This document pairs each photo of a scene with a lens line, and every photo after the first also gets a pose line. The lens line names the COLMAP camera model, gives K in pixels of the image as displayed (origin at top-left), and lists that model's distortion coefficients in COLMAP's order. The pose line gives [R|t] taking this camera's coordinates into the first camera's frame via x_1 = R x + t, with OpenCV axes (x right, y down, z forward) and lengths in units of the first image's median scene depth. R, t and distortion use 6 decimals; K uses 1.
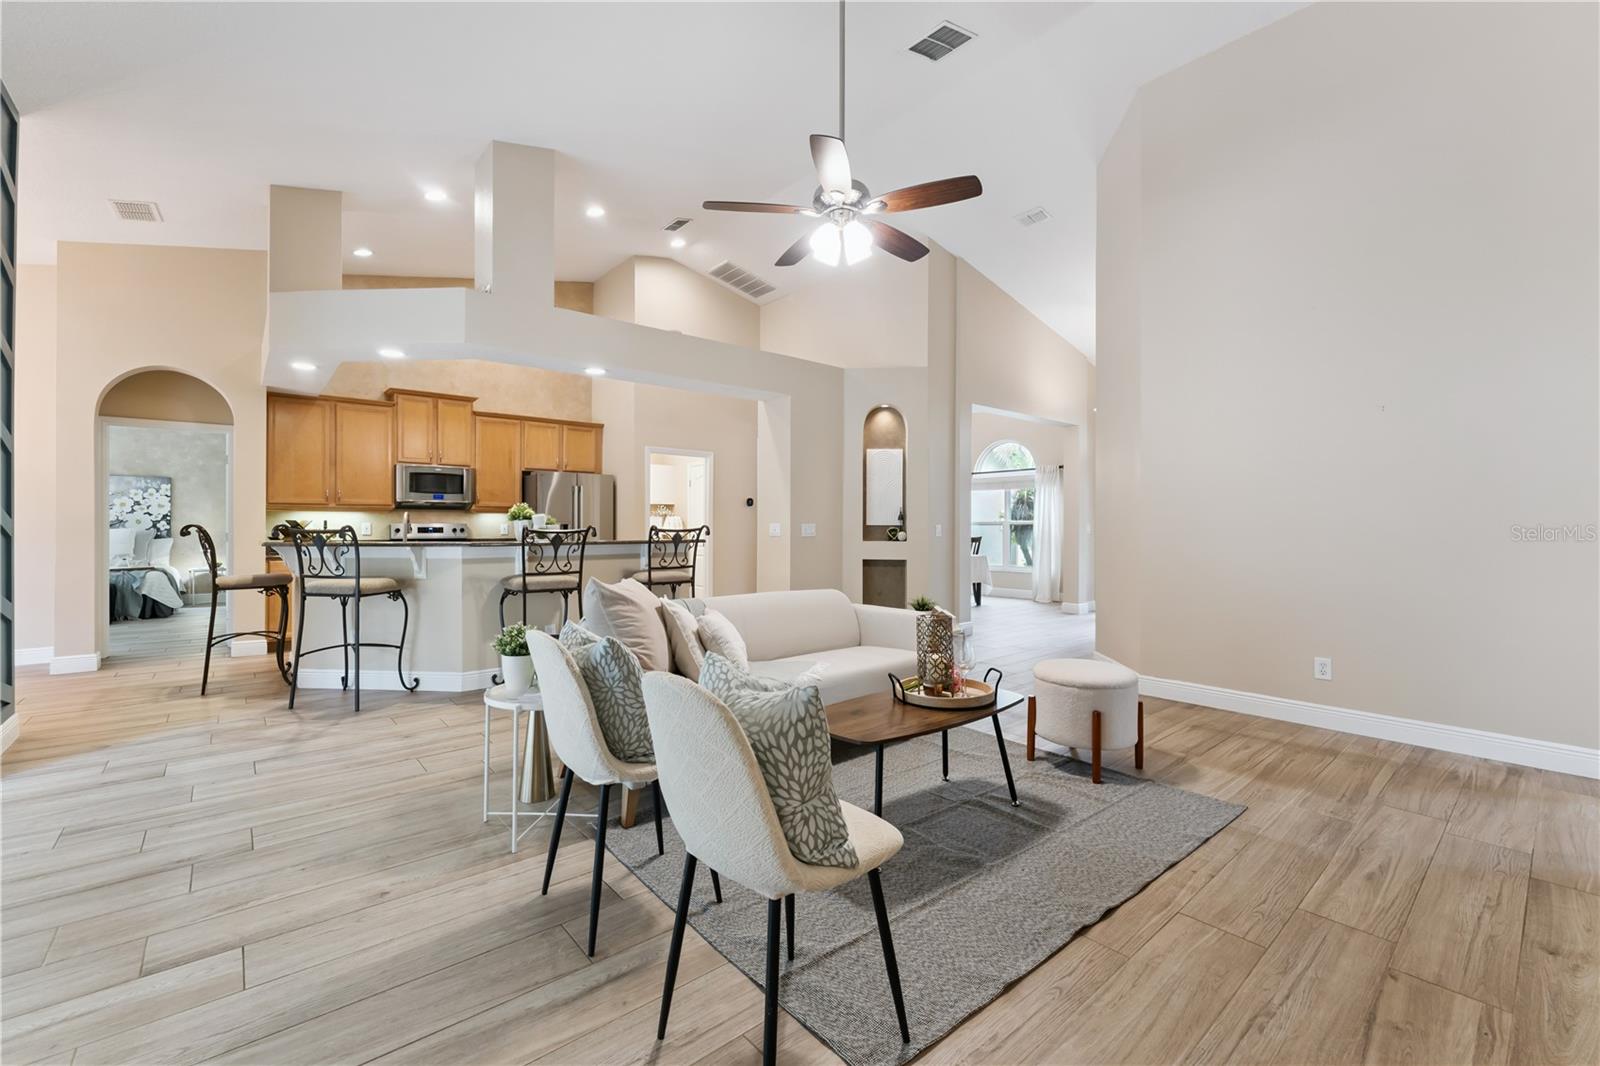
lens RADIAL K [[666.5, 0, 800.5], [0, 666.5, 526.7], [0, 0, 1]] dist [-0.001221, -0.000457]
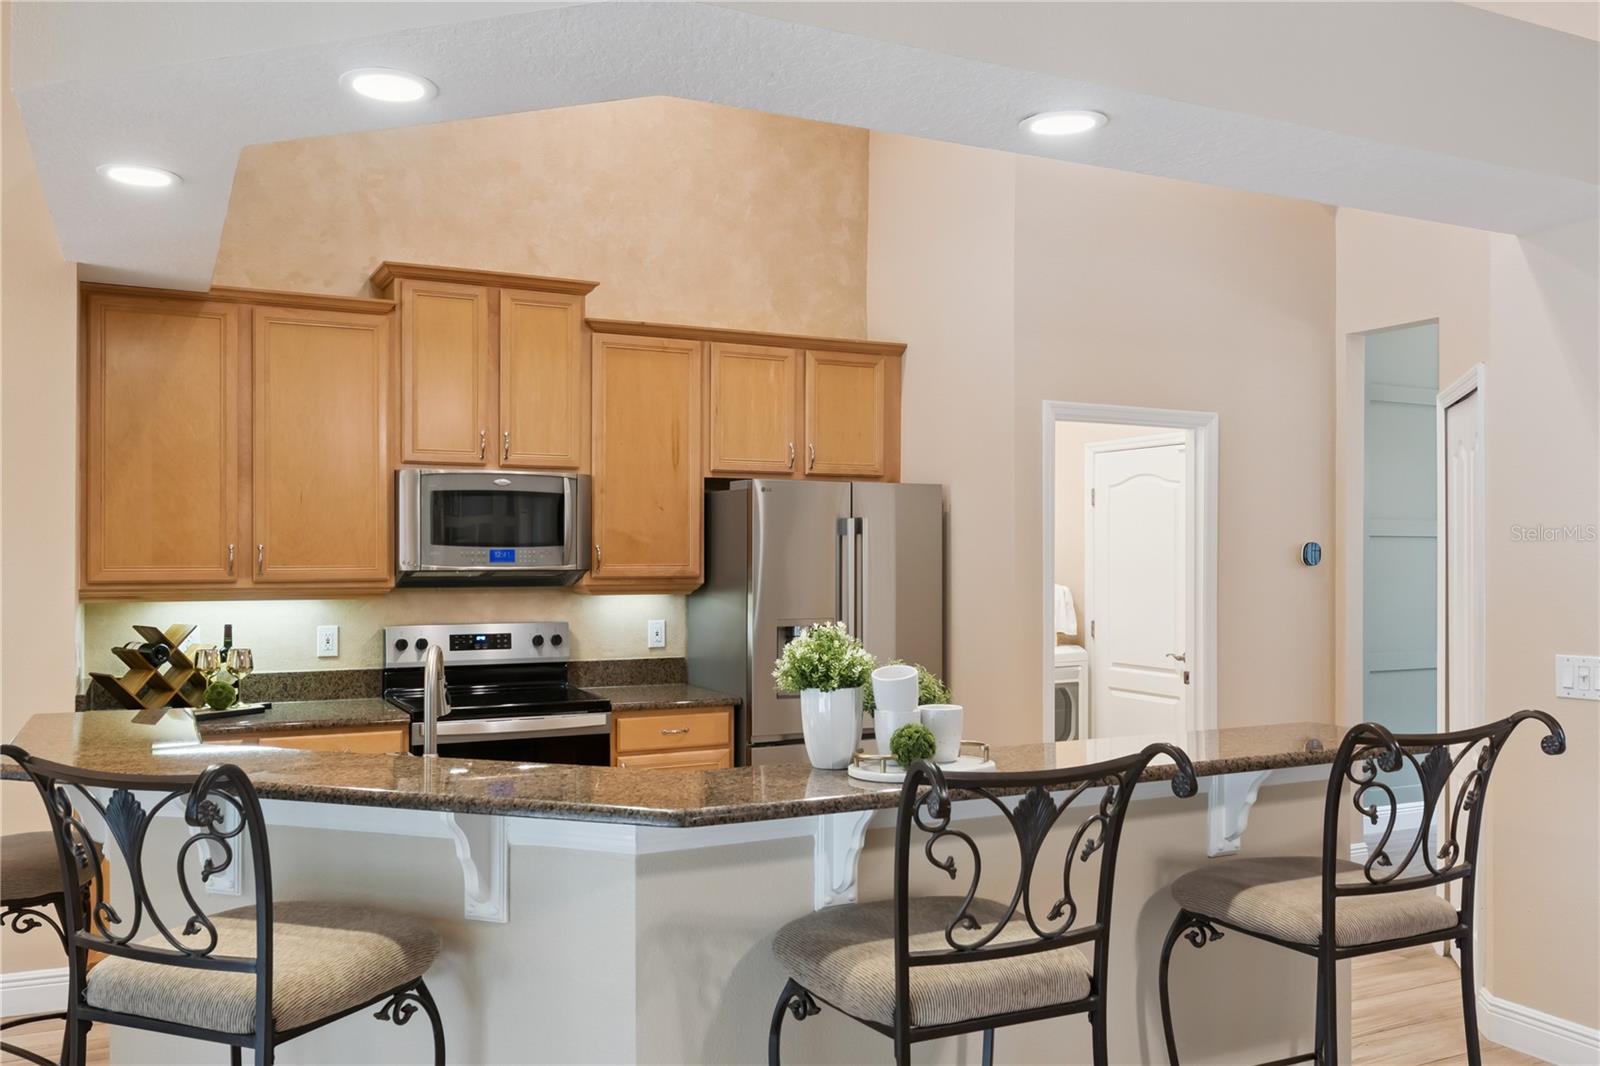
lens RADIAL K [[1294.0, 0, 795.7], [0, 1294.0, 555.6], [0, 0, 1]] dist [-0.002663, 0.000500]
pose [[0.970414, -0.000920, -0.241445, -0.219264], [0.000318, 0.999997, -0.002533, -0.043554], [0.241447, 0.002381, 0.970411, 0.355777]]
